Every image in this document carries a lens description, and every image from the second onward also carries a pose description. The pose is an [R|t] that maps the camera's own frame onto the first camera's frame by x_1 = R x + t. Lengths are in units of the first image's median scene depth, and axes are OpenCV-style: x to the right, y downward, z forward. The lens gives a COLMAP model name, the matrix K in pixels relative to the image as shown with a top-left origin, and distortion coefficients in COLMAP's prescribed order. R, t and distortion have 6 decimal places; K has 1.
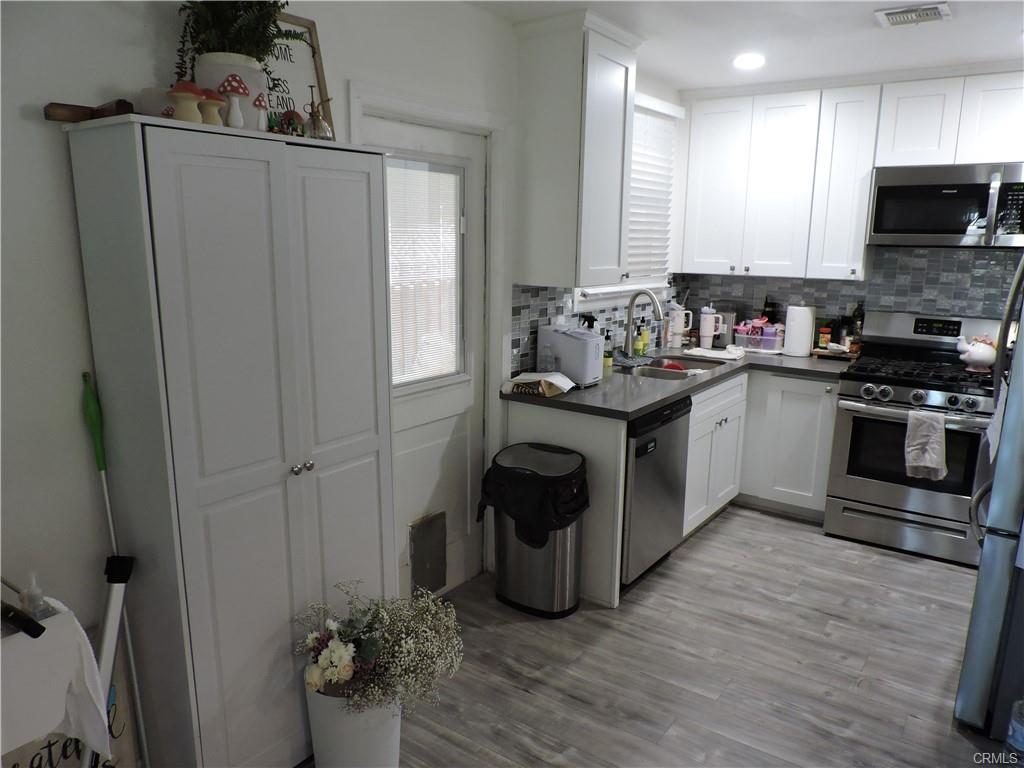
lens RADIAL K [[725.3, 0, 513.7], [0, 725.3, 386.8], [0, 0, 1]] dist [-0.028180, 0.009865]
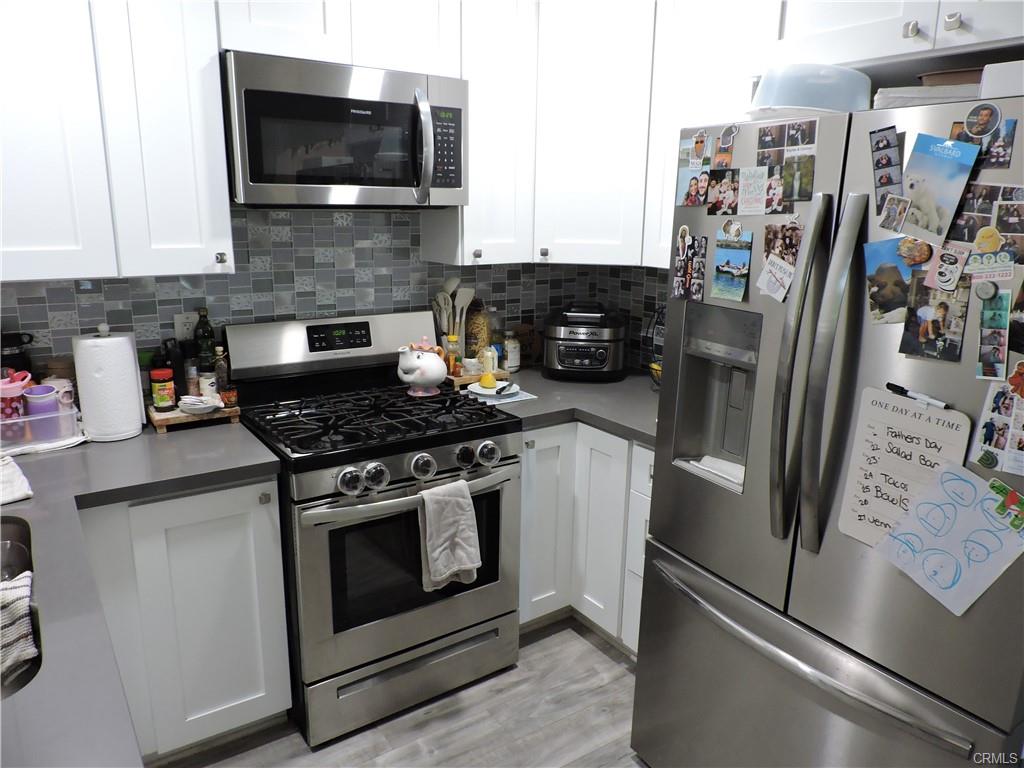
lens RADIAL K [[725.3, 0, 513.4], [0, 725.3, 384.5], [0, 0, 1]] dist [-0.028180, 0.009865]
pose [[0.332155, -0.230300, 0.914678, 0.050952], [0.177269, 0.967696, 0.179276, -0.126406], [-0.926417, 0.102596, 0.362250, 0.625959]]
